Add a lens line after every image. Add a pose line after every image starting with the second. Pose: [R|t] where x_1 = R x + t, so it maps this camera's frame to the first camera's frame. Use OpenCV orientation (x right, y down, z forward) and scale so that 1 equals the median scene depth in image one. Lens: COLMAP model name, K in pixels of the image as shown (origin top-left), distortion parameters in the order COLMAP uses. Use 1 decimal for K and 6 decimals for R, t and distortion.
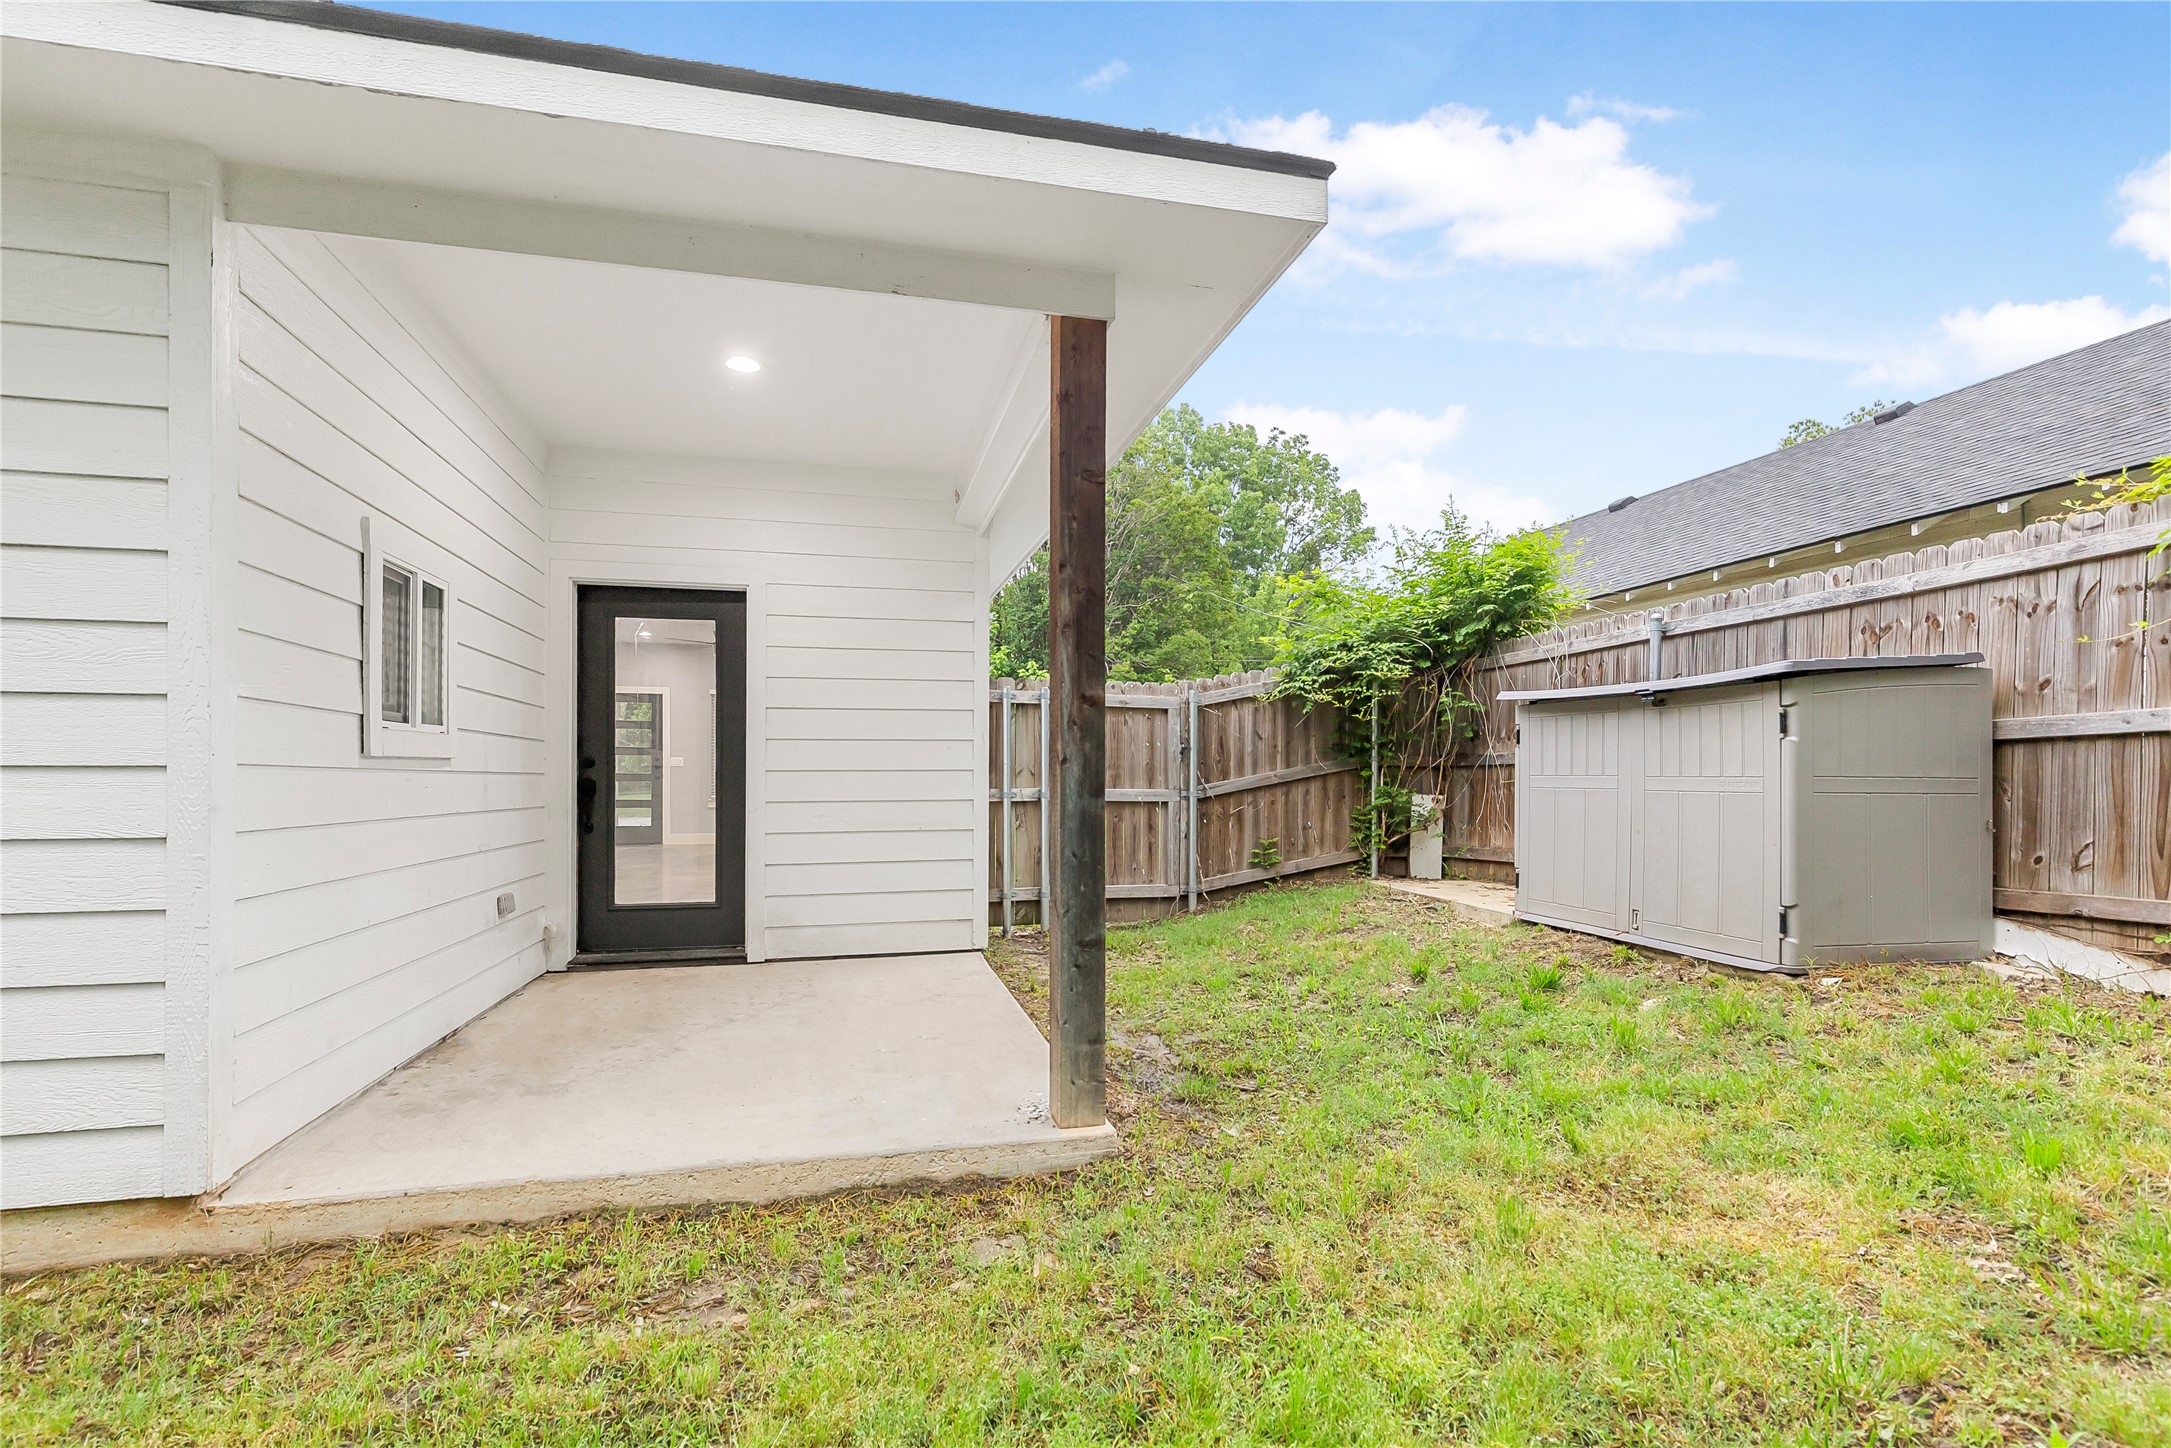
lens RADIAL K [[991.2, 0, 1103.1], [0, 991.2, 772.3], [0, 0, 1]] dist [0.004361, -0.002790]
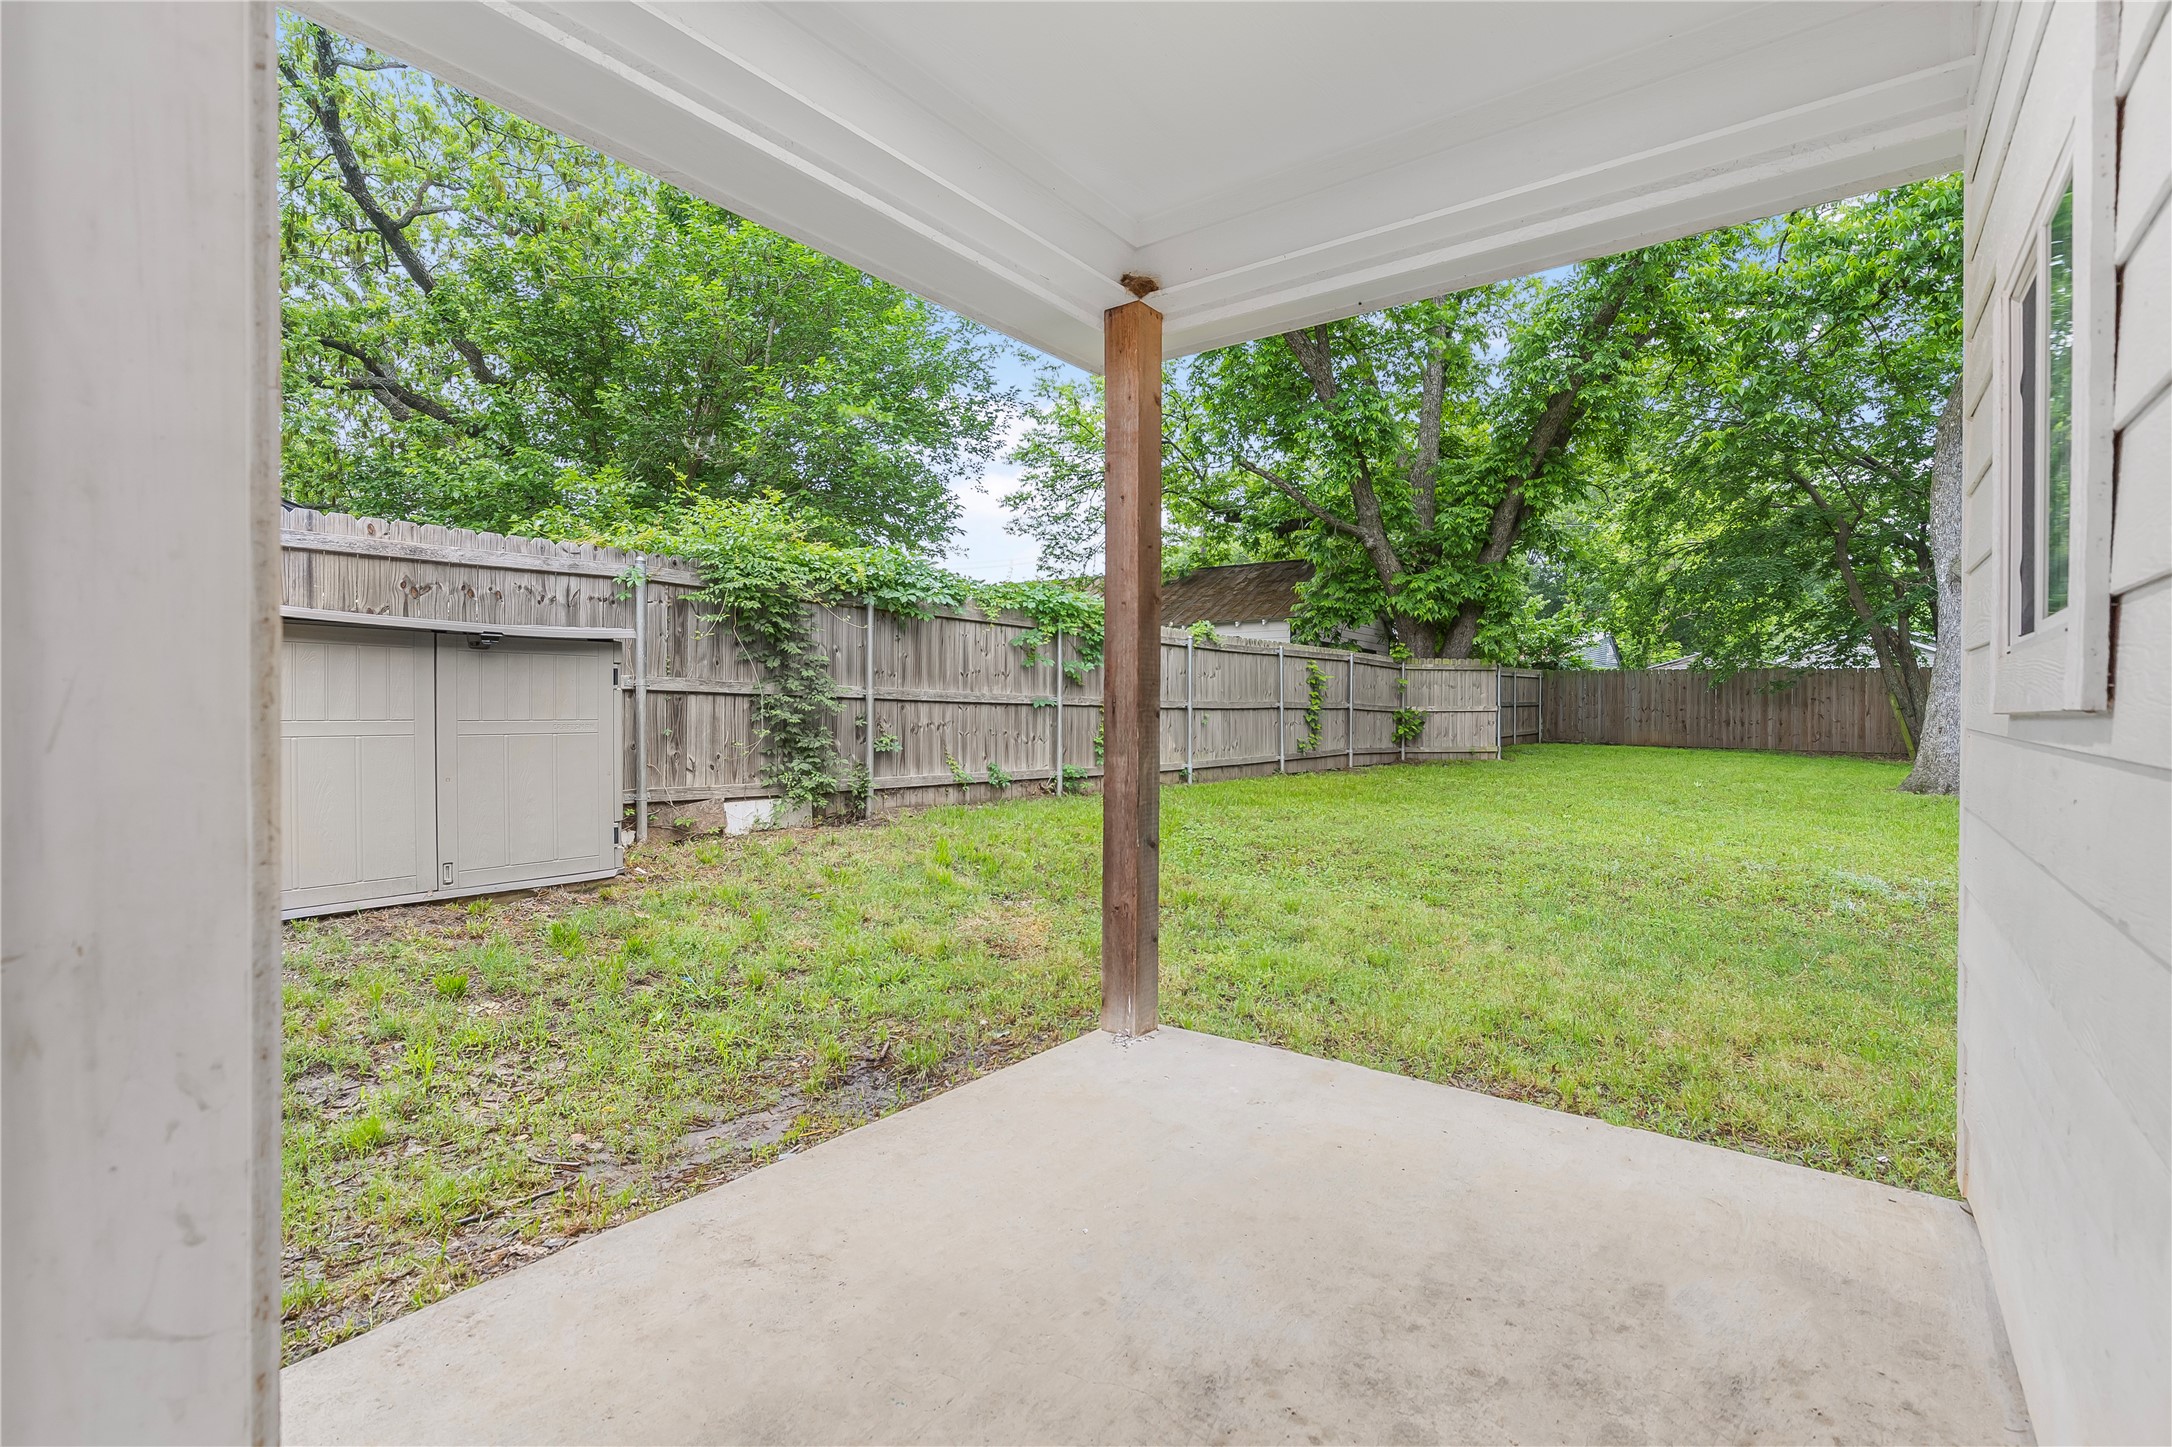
lens RADIAL K [[991.6, 0, 1086.5], [0, 991.6, 721.3], [0, 0, 1]] dist [0.004361, -0.002790]
pose [[-0.634442, -0.010245, 0.772903, -0.587173], [-0.000667, 0.999919, 0.012707, -0.007606], [-0.772971, 0.007546, -0.634397, 1.177747]]
